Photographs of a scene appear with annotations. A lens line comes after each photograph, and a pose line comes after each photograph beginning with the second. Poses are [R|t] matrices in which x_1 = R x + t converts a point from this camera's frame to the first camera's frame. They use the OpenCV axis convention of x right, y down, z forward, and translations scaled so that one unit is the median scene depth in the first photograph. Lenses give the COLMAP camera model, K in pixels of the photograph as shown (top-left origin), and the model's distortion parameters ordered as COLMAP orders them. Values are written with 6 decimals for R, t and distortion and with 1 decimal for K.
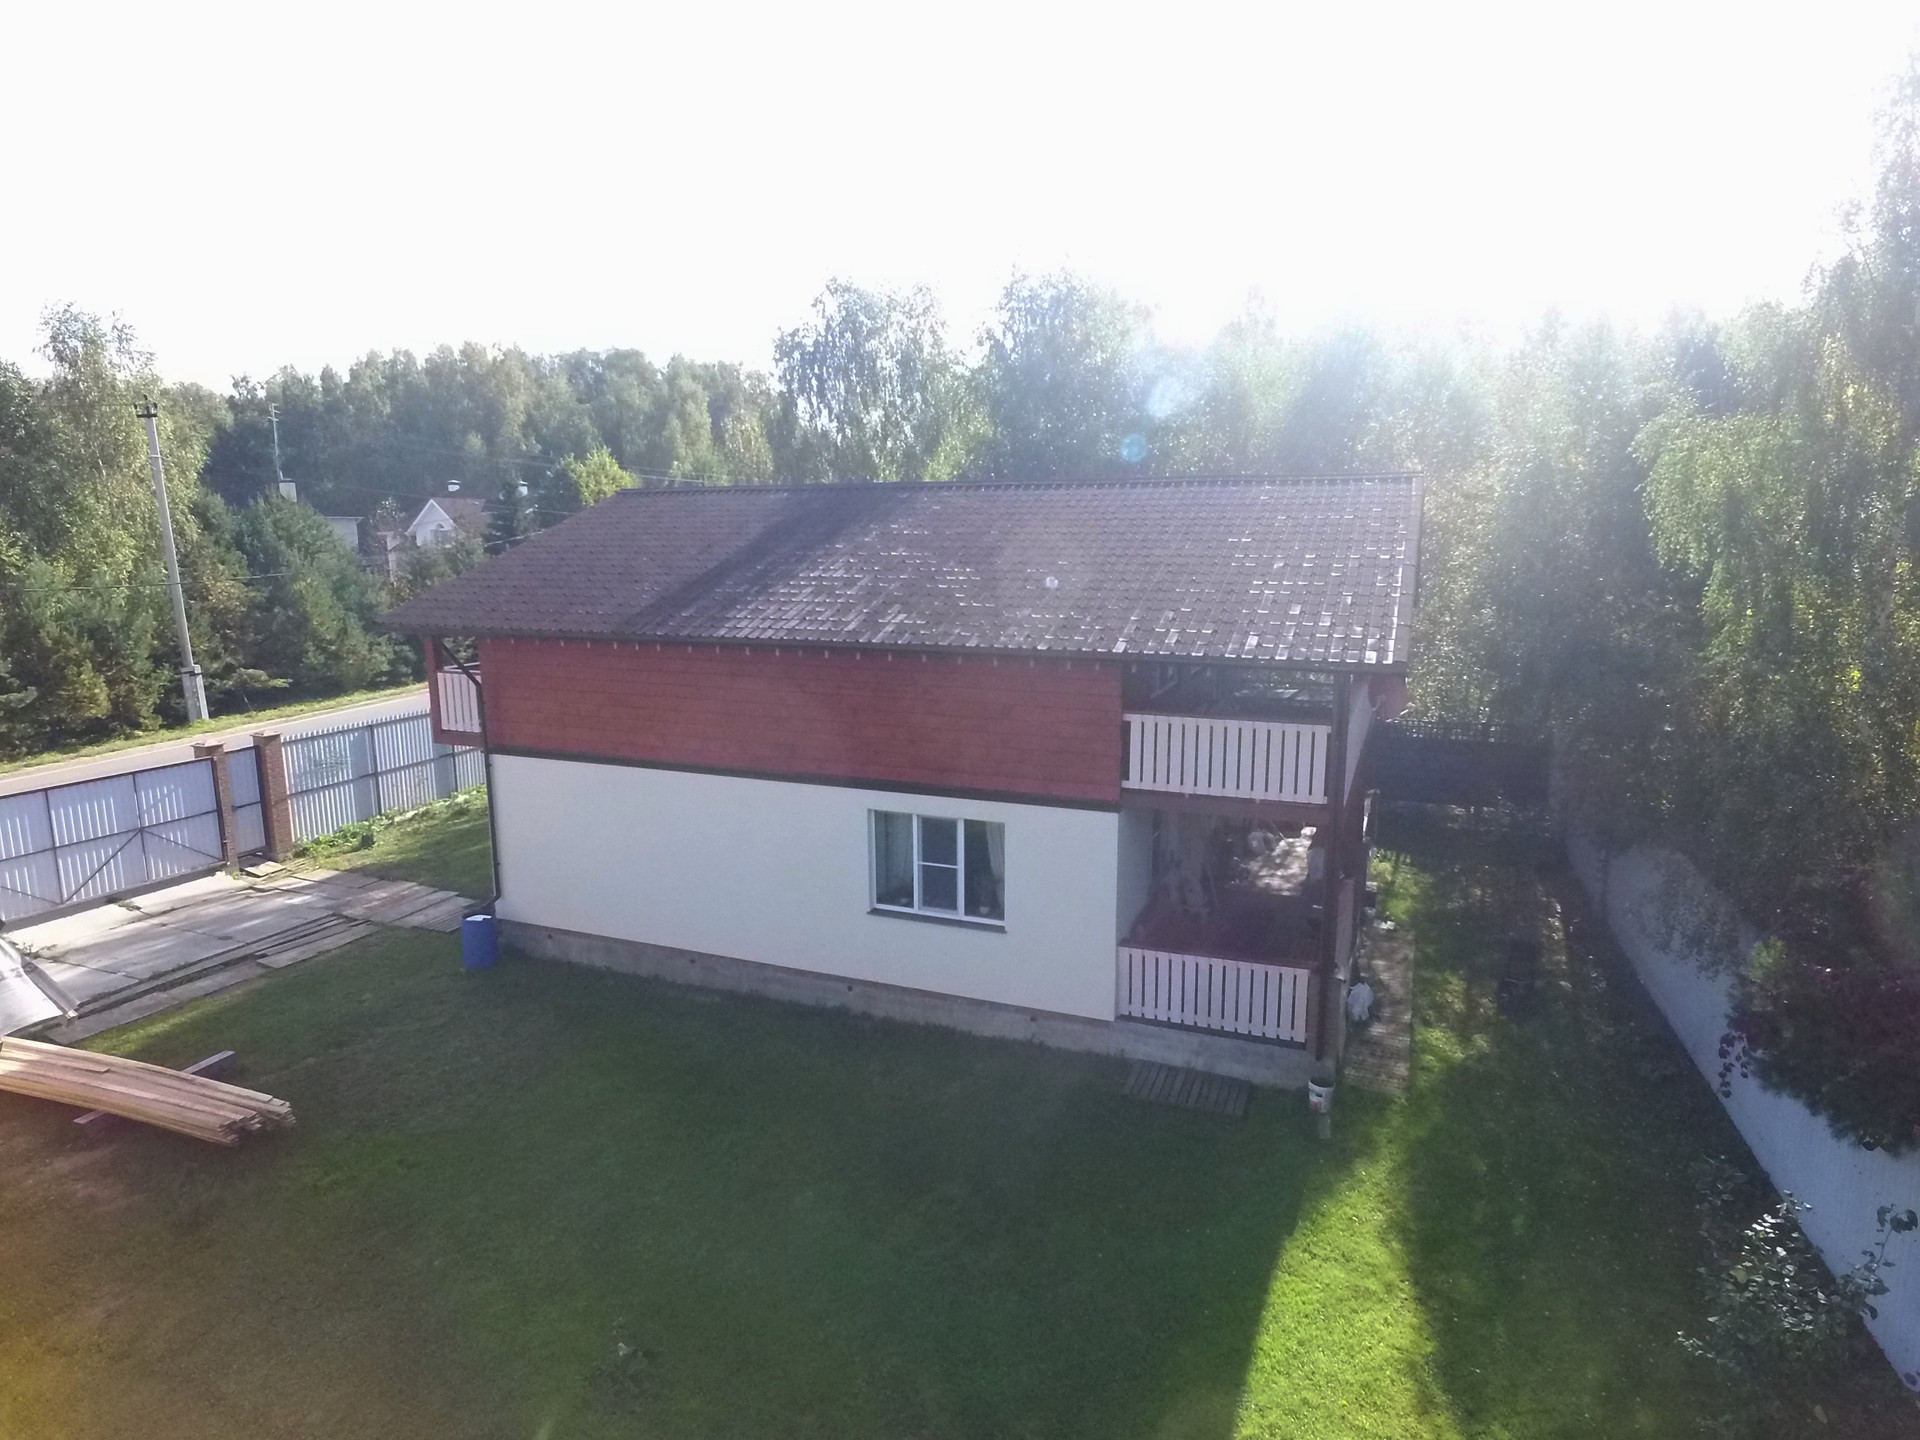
lens RADIAL K [[1126.2, 0, 968.6], [0, 1126.2, 722.0], [0, 0, 1]] dist [-0.008463, 0.013314]
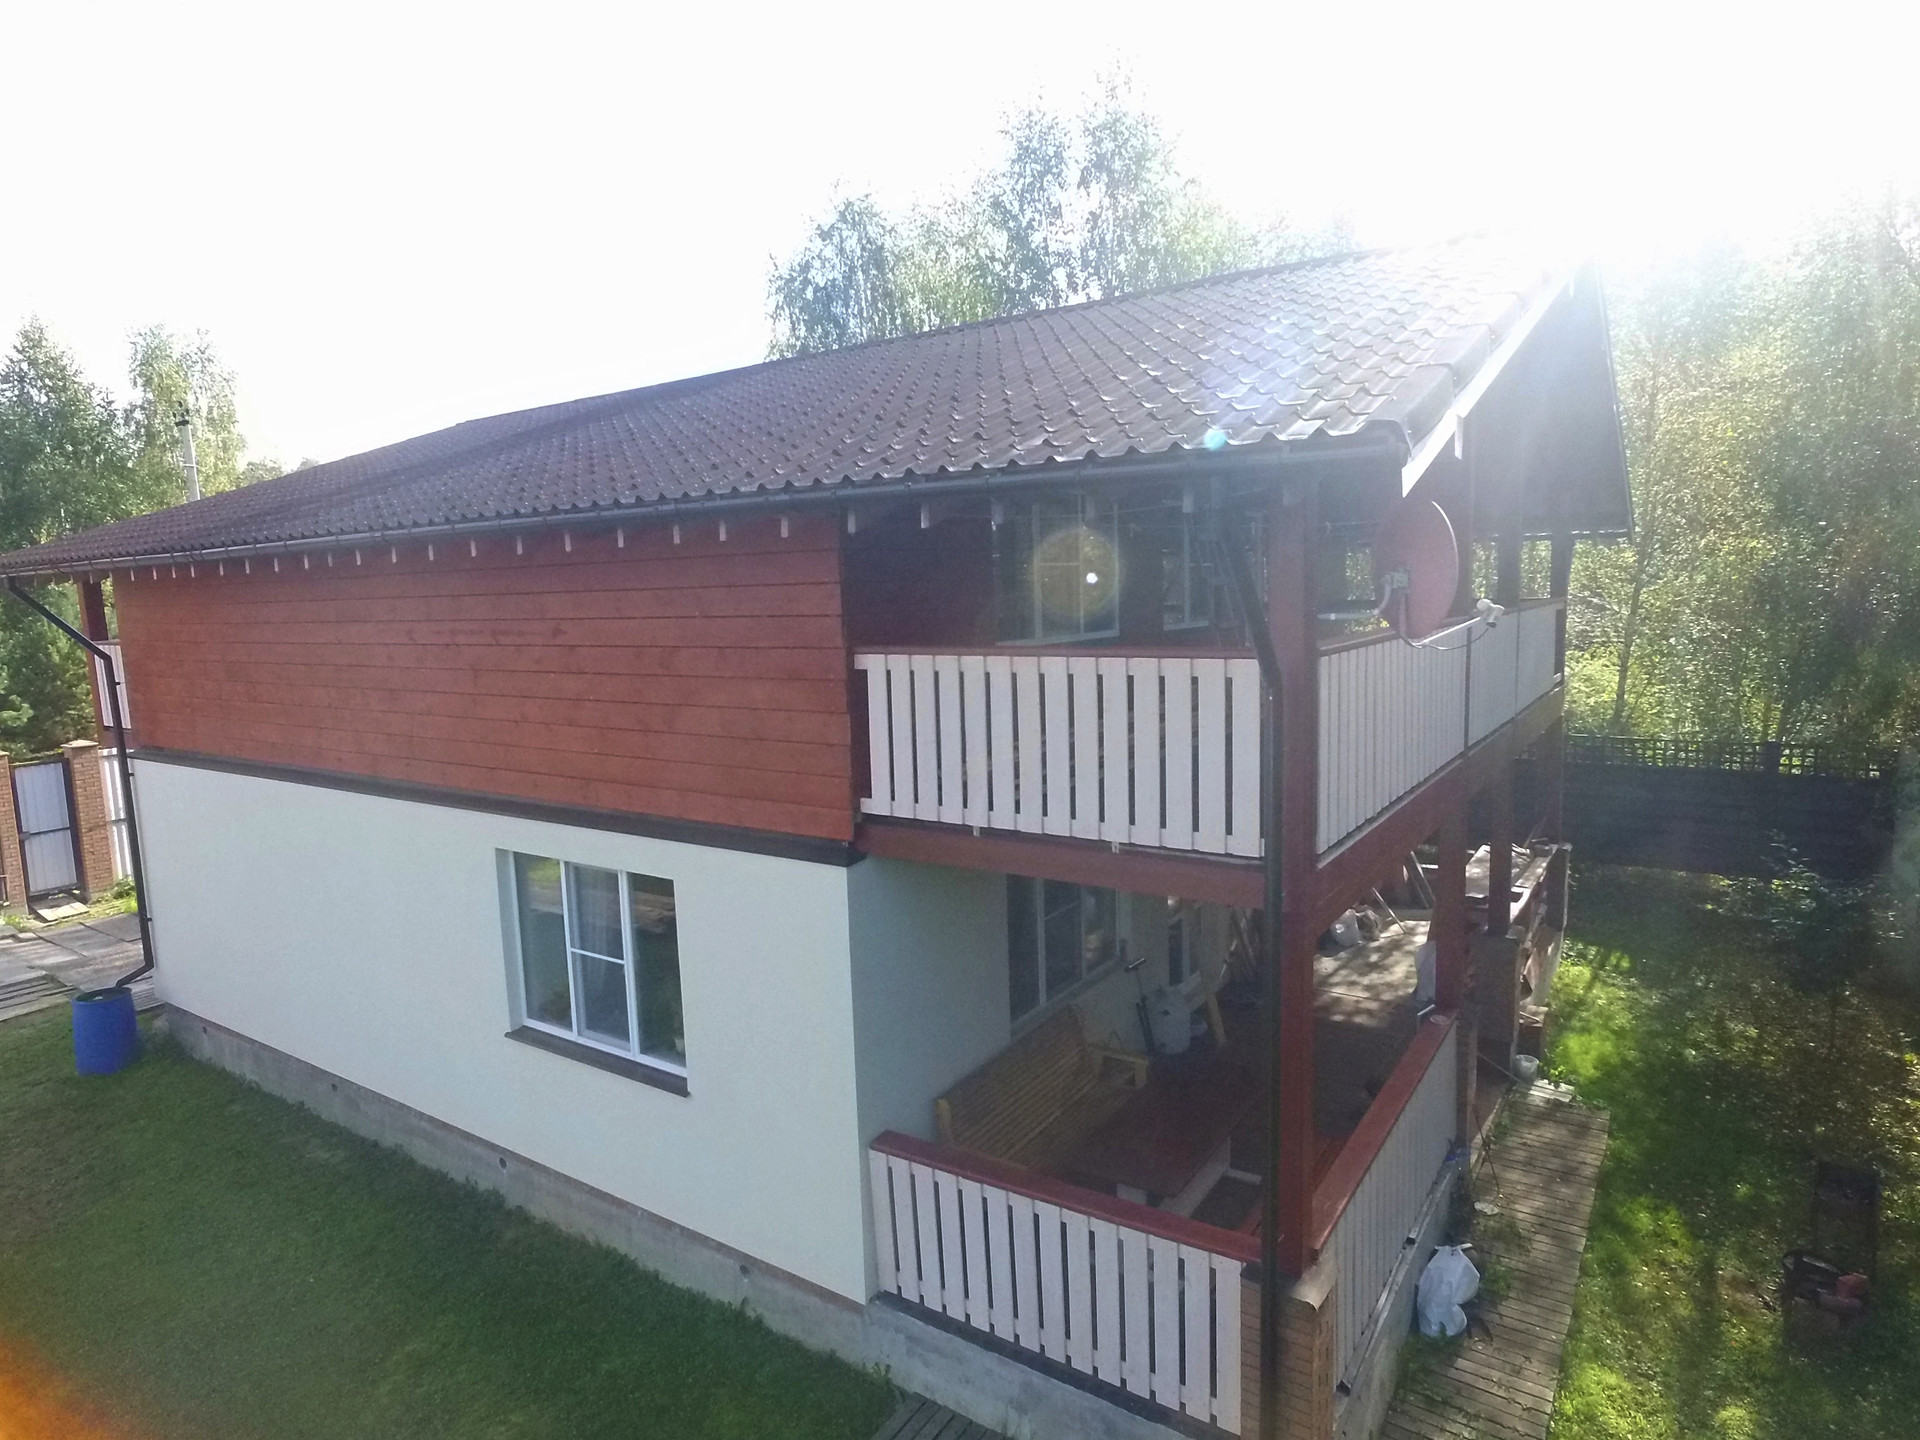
lens RADIAL K [[1117.4, 0, 968.4], [0, 1117.4, 716.7], [0, 0, 1]] dist [-0.006148, 0.014023]
pose [[0.979625, 0.000493, -0.200835, 0.115486], [-0.011262, 0.998558, -0.052483, 0.017675], [0.200519, 0.053676, 0.978218, 0.229853]]
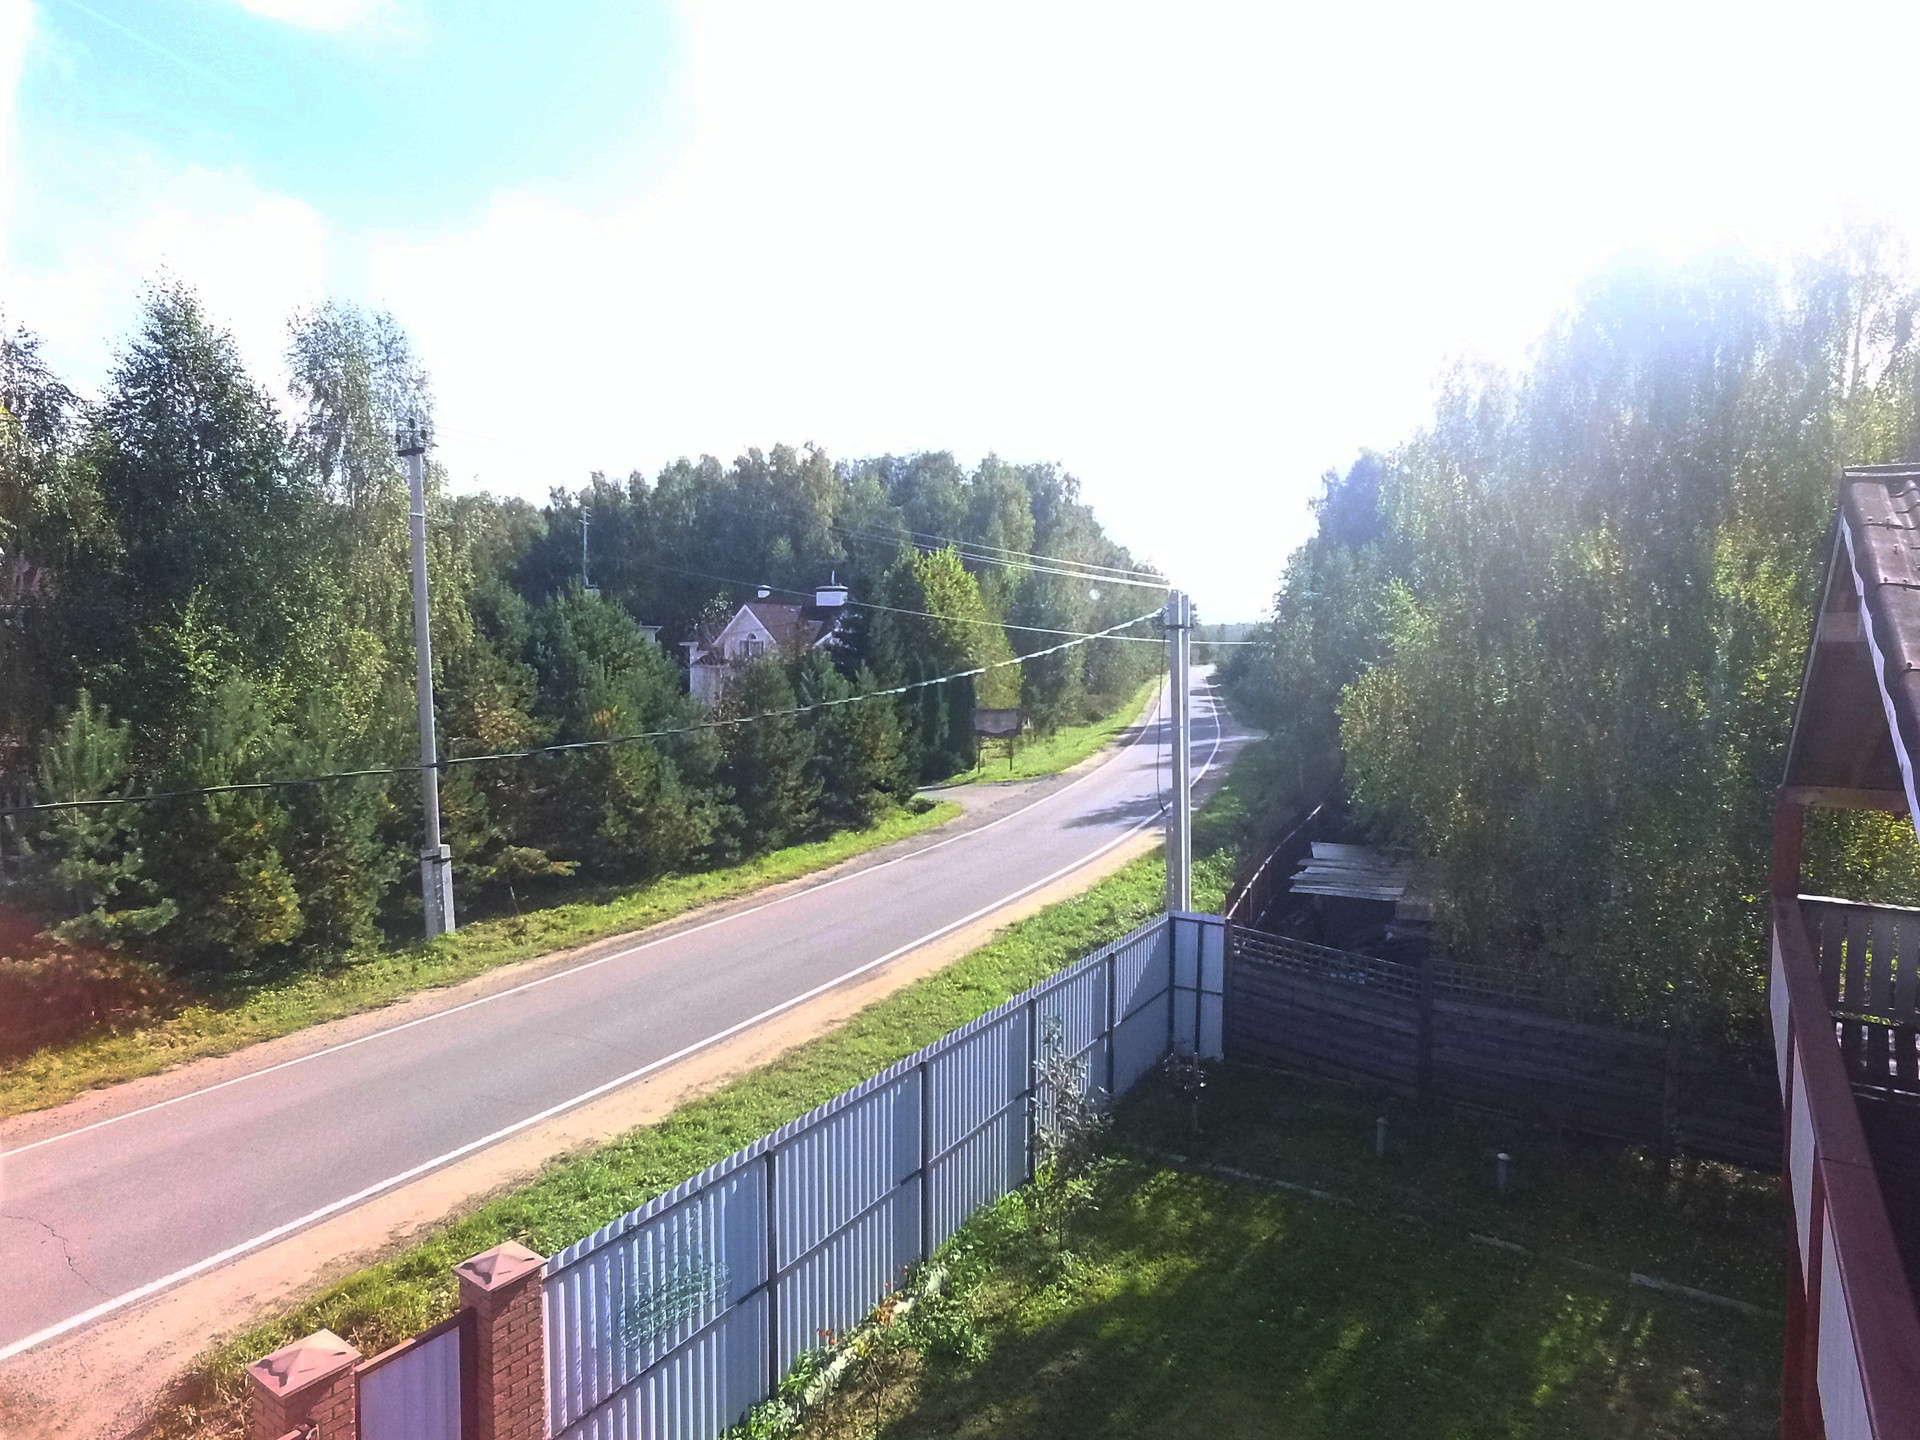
lens RADIAL K [[1186.1, 0, 960.0], [0, 1186.1, 720.0], [0, 0, 1]] dist [-0.003908, -0.000495]
pose [[0.972846, 0.028804, -0.229655, -0.291256], [-0.053632, 0.993274, -0.102615, -0.075230], [0.225155, 0.112145, 0.967847, 0.471470]]
